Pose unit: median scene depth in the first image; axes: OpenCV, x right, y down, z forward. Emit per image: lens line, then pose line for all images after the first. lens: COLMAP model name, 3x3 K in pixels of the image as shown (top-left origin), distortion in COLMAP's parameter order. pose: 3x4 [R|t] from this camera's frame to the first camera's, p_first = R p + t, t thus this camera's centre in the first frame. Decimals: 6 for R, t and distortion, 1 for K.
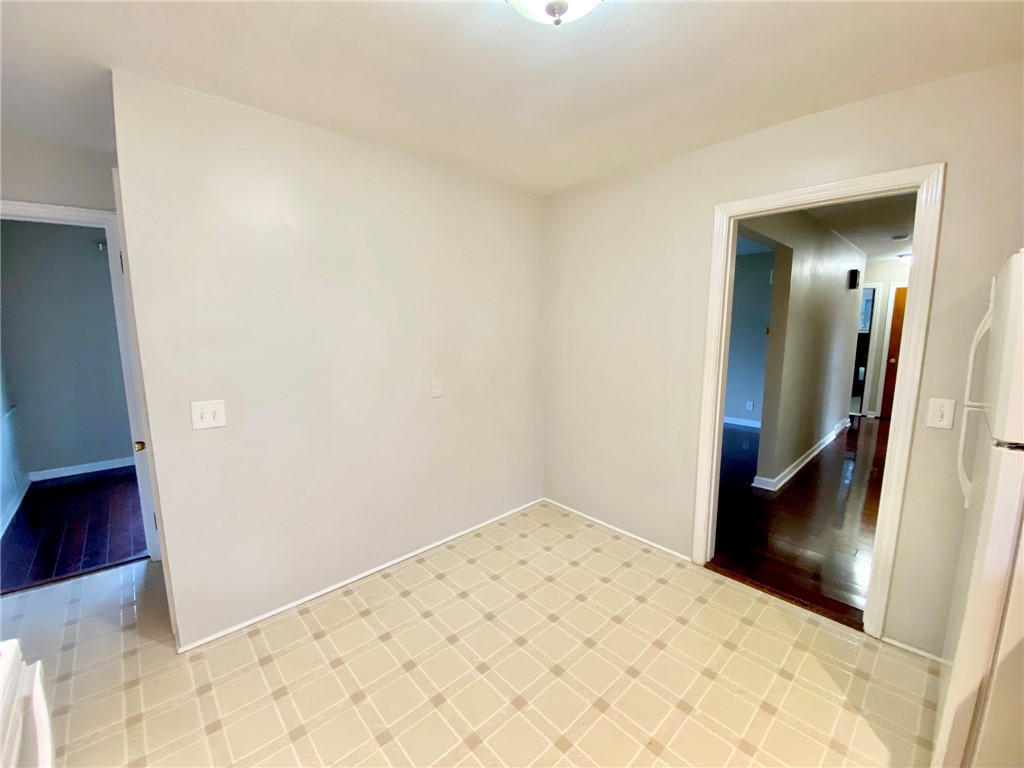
lens RADIAL K [[414.2, 0, 512.1], [0, 414.2, 381.7], [0, 0, 1]] dist [0.055380, -0.039717]
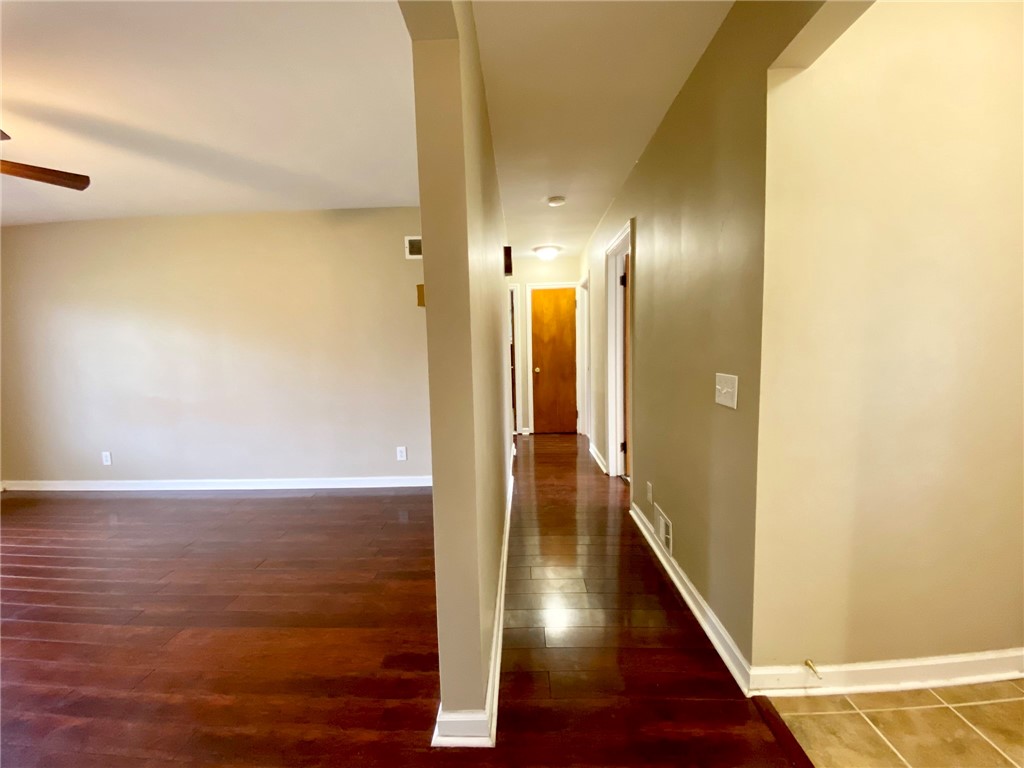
lens RADIAL K [[414.2, 0, 512.1], [0, 414.2, 381.7], [0, 0, 1]] dist [0.055380, -0.039717]
pose [[0.679342, -0.090061, 0.728275, 0.210012], [0.144297, 0.989459, -0.012241, -0.020713], [-0.719495, 0.113404, 0.685176, 0.425821]]
